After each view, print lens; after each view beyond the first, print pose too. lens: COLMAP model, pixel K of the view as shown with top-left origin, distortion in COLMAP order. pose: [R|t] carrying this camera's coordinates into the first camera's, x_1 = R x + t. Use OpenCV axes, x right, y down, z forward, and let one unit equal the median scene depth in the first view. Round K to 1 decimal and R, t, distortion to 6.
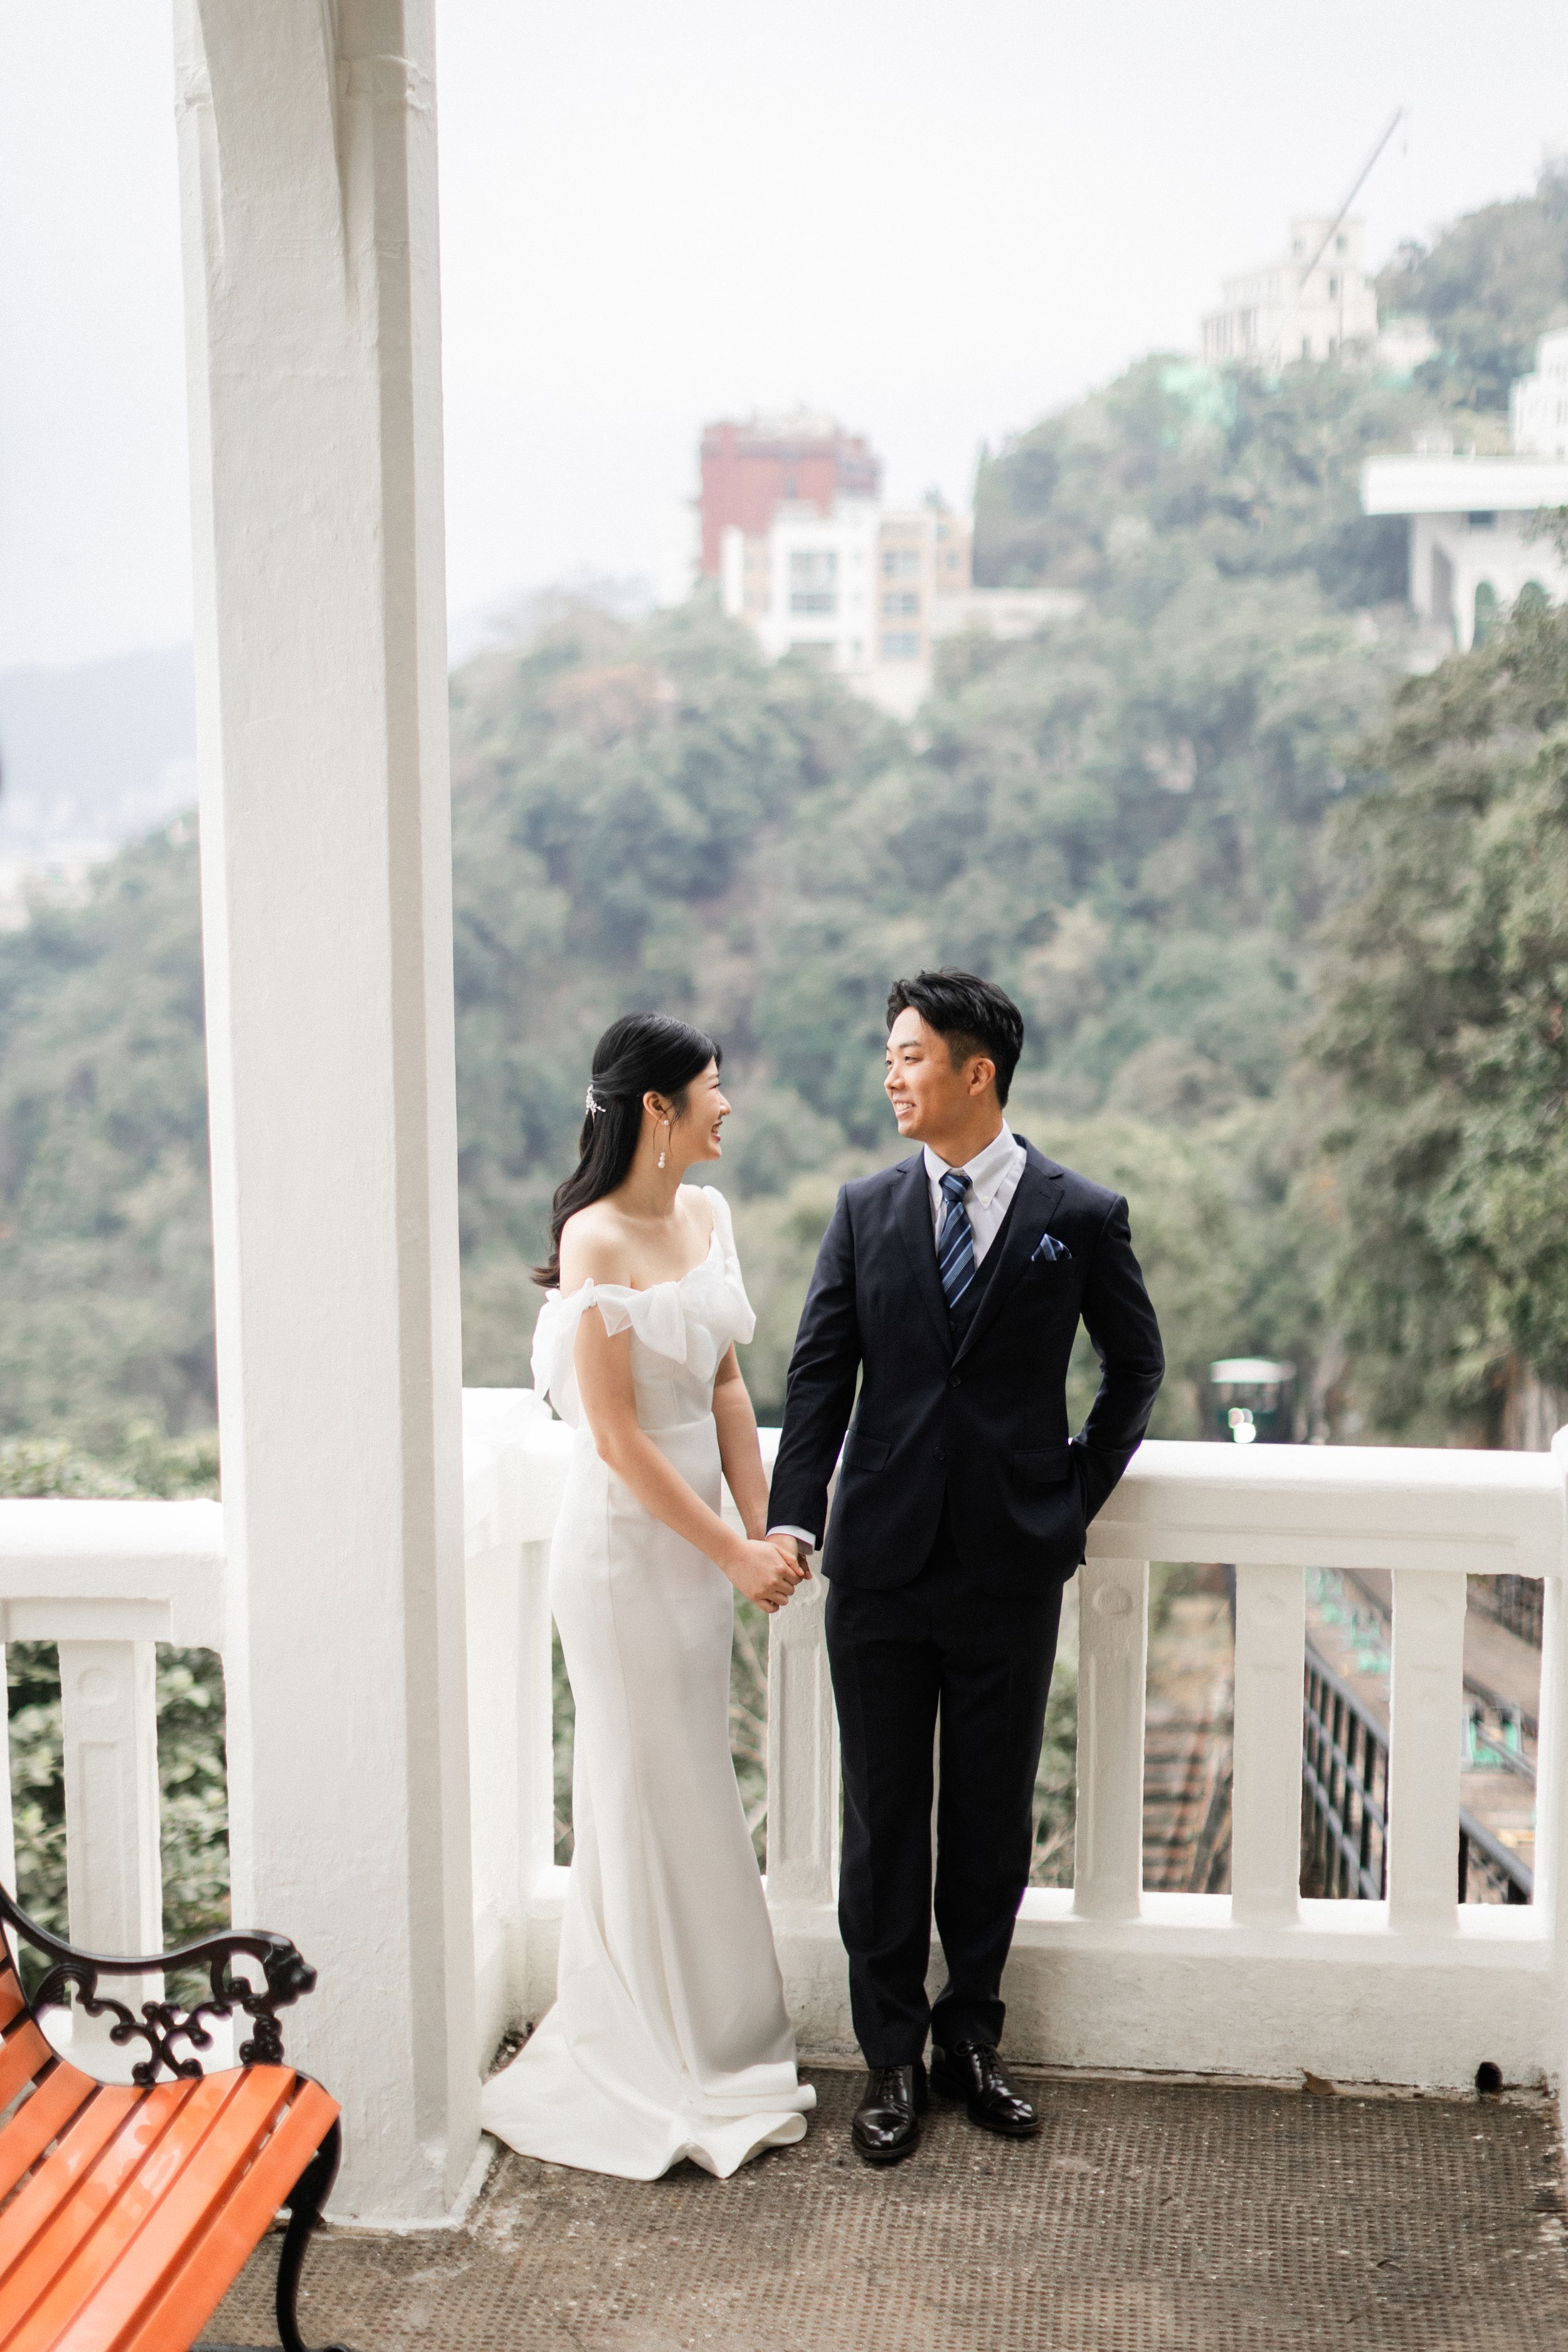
lens RADIAL K [[3515.2, 0, 784.0], [0, 3515.2, 1176.0], [0, 0, 1]] dist [0.003413, -0.169337]
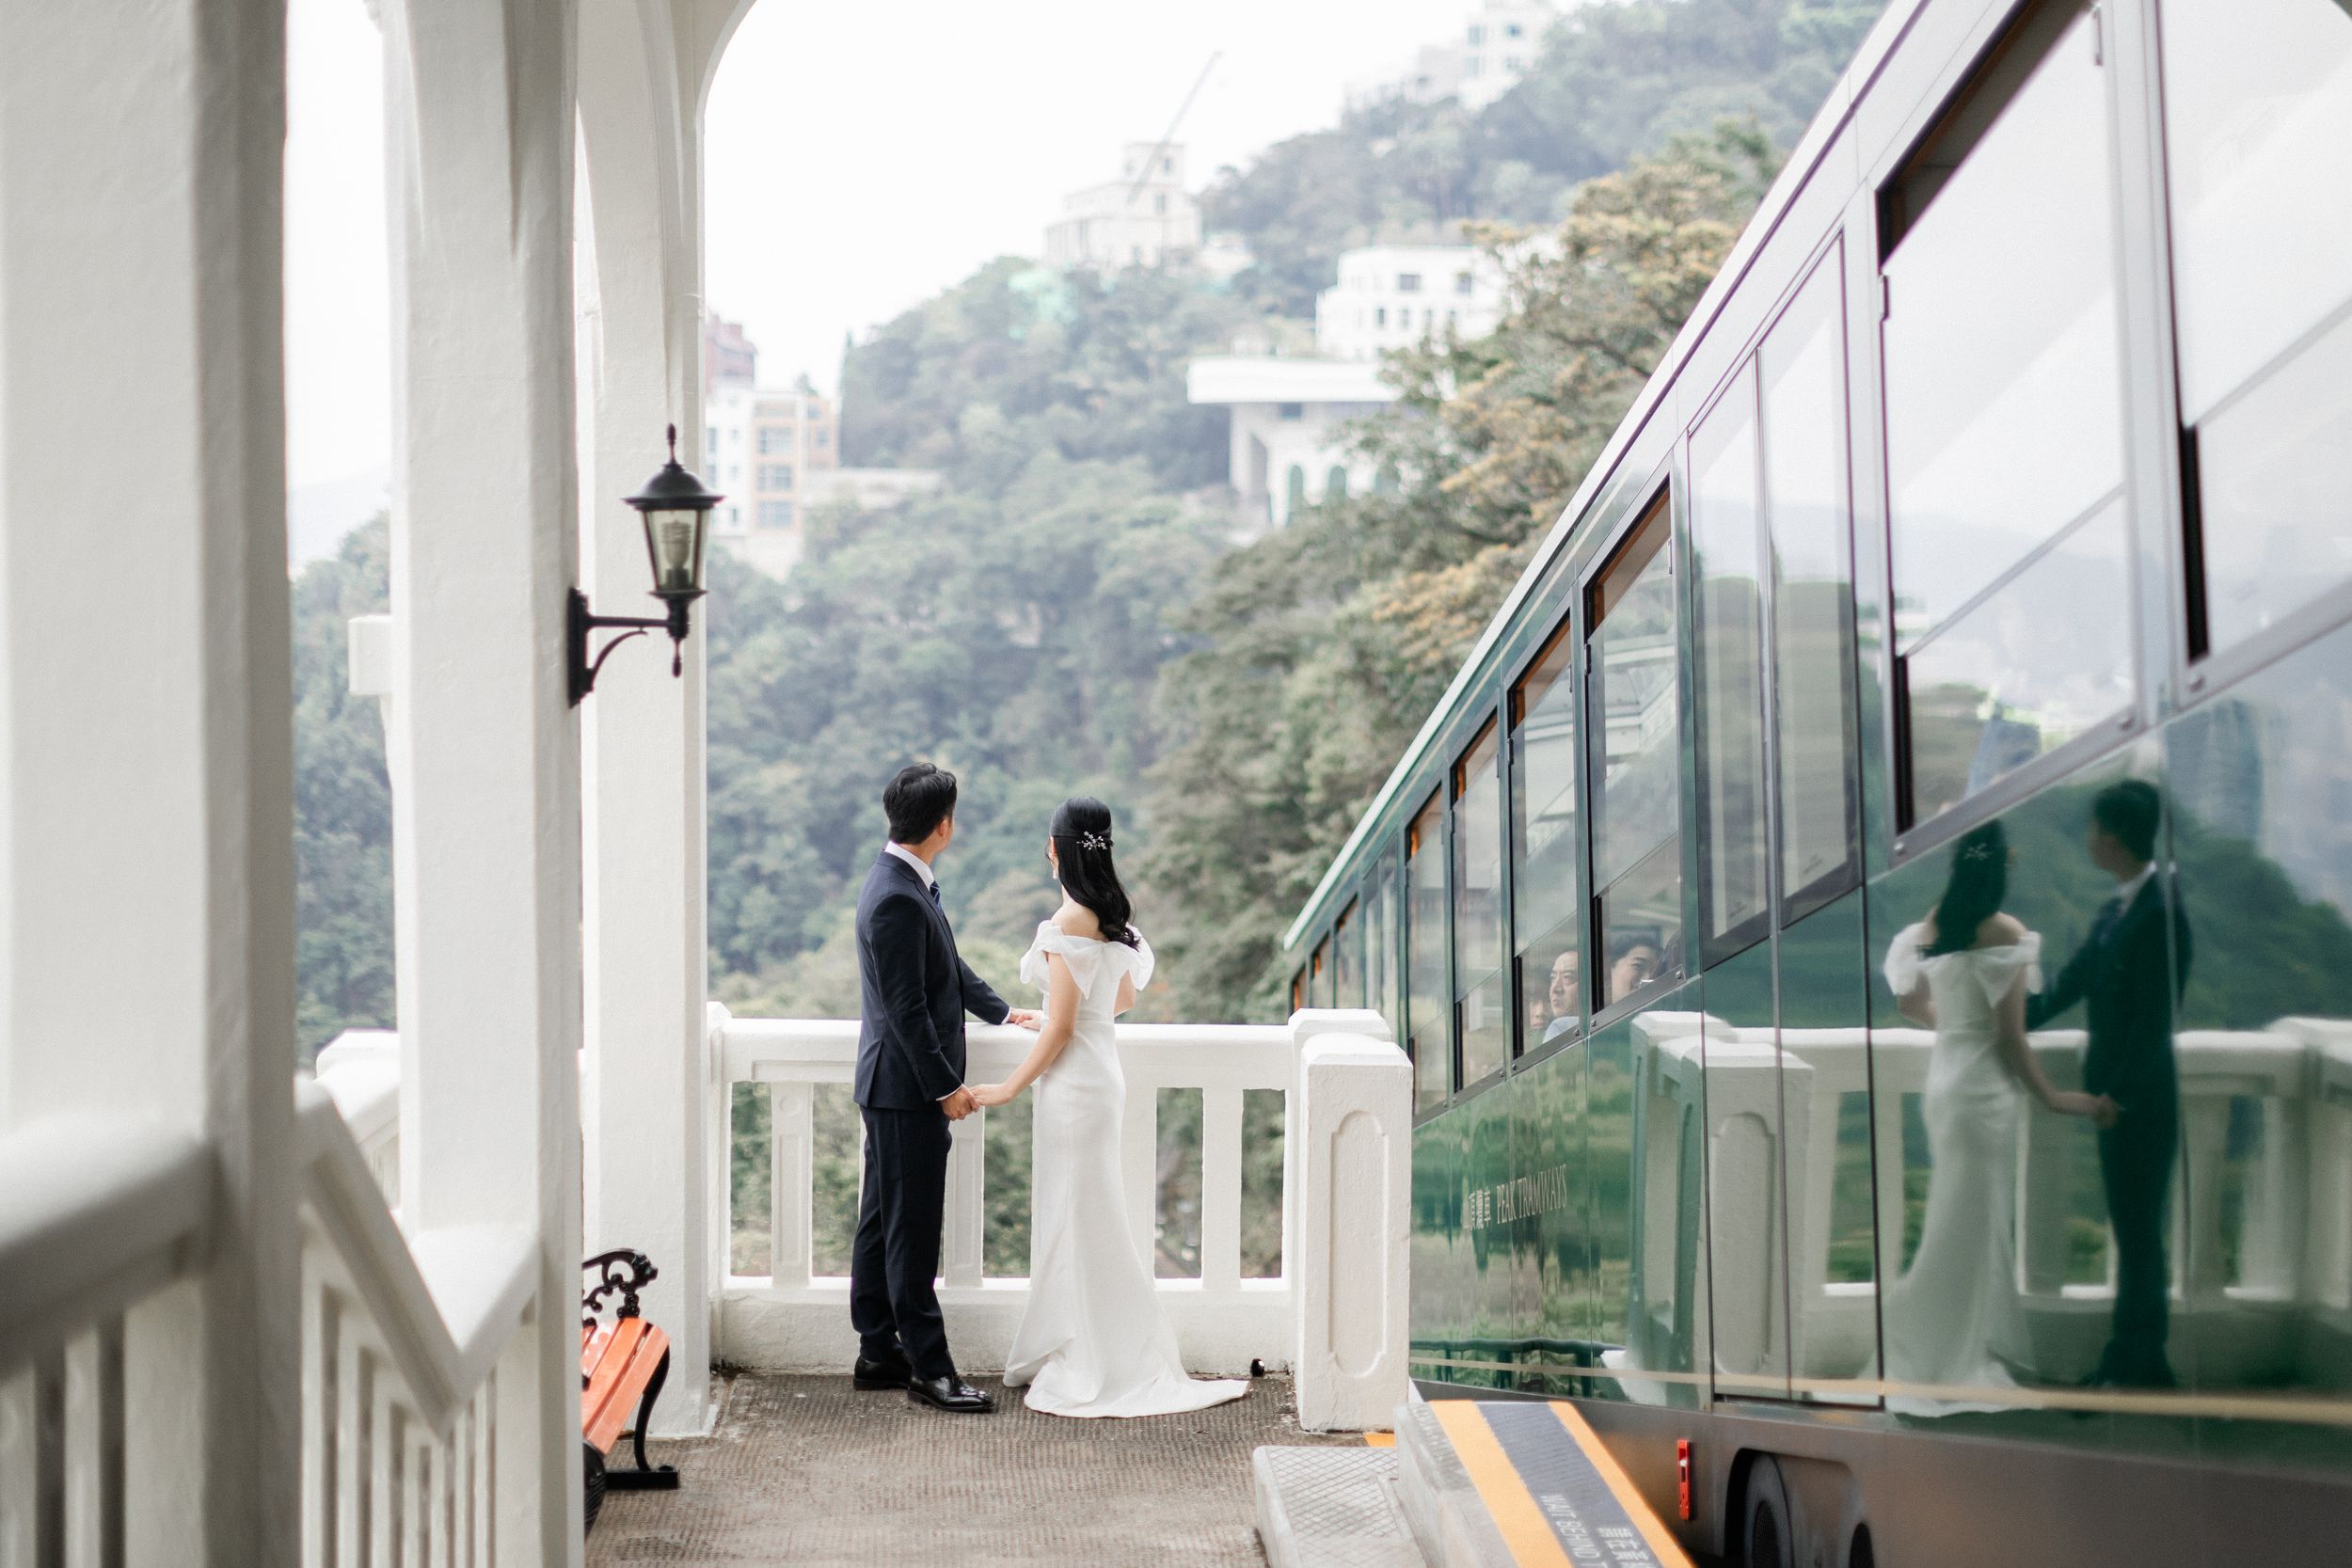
lens RADIAL K [[3514.8, 0, 1176.0], [0, 3514.8, 784.0], [0, 0, 1]] dist [0.003413, -0.169337]
pose [[0.987590, 0.001781, 0.157047, -0.016138], [0.009021, 0.997642, -0.068041, 0.009627], [-0.156798, 0.068613, 0.985244, -0.102333]]
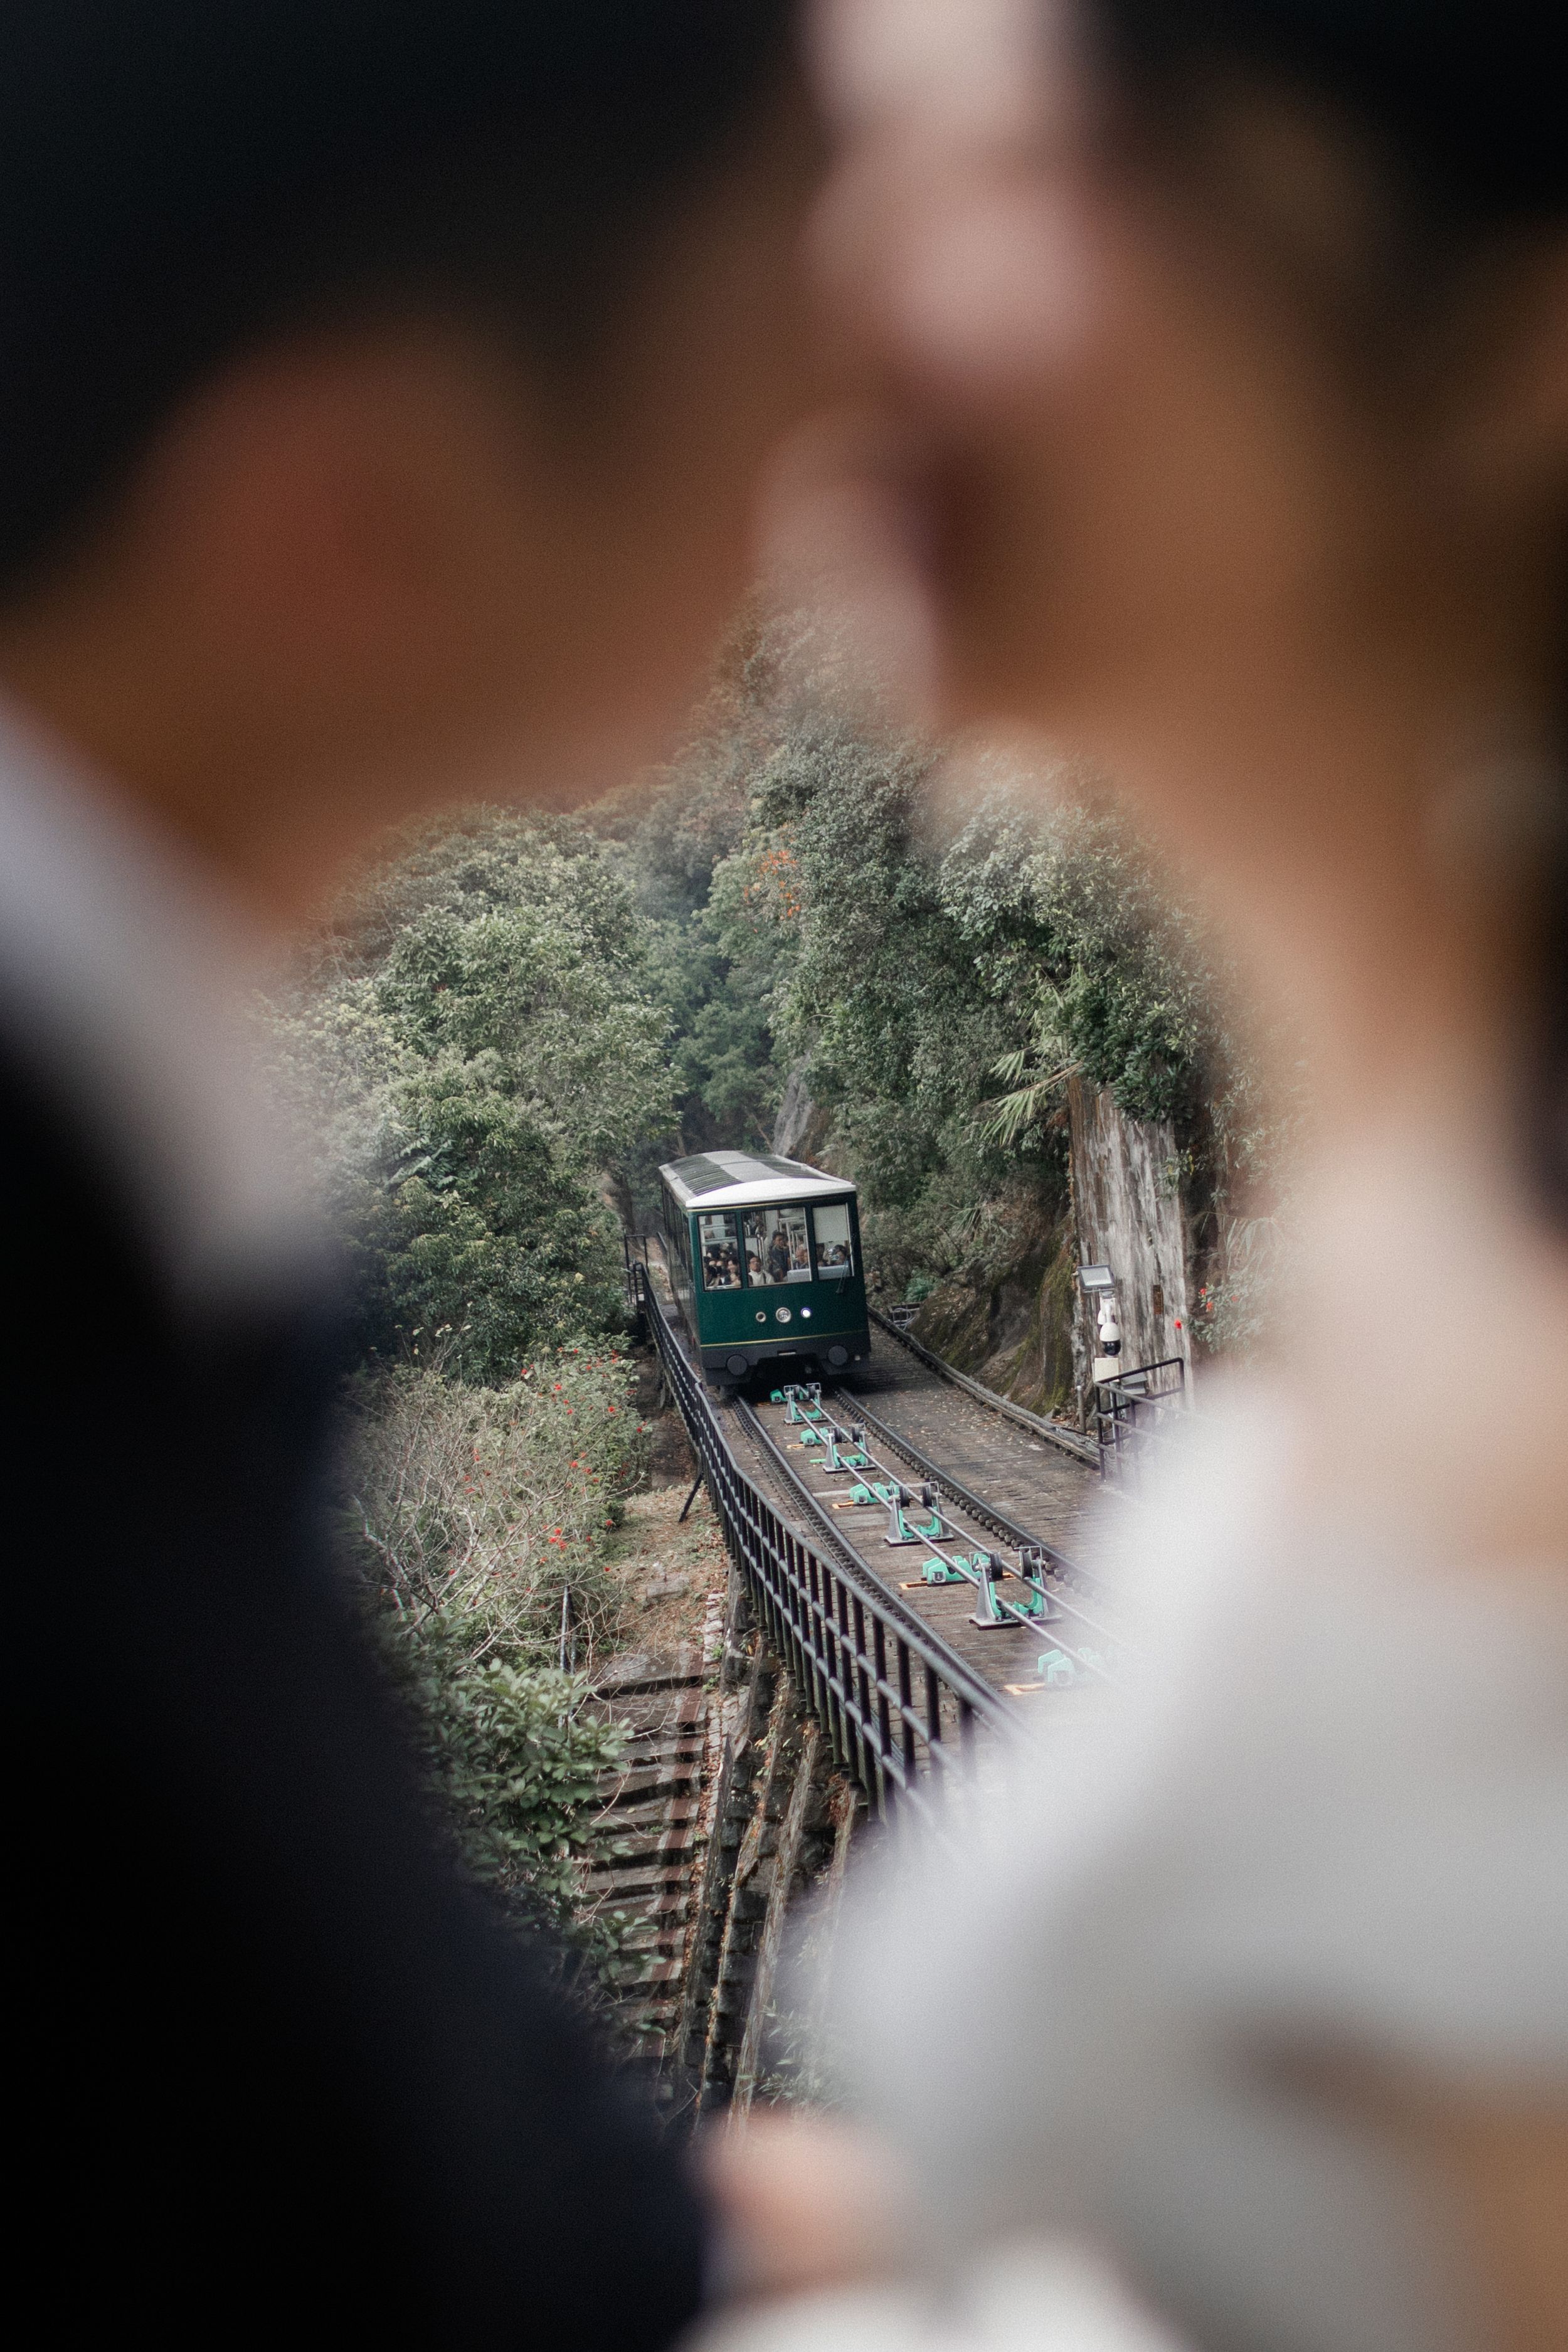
lens RADIAL K [[3515.2, 0, 784.0], [0, 3515.2, 1176.0], [0, 0, 1]] dist [0.003413, -0.169337]
pose [[0.976191, -0.119632, 0.180940, 0.016964], [0.106298, 0.990972, 0.081708, 0.004932], [-0.189082, -0.060529, 0.980094, 0.228717]]
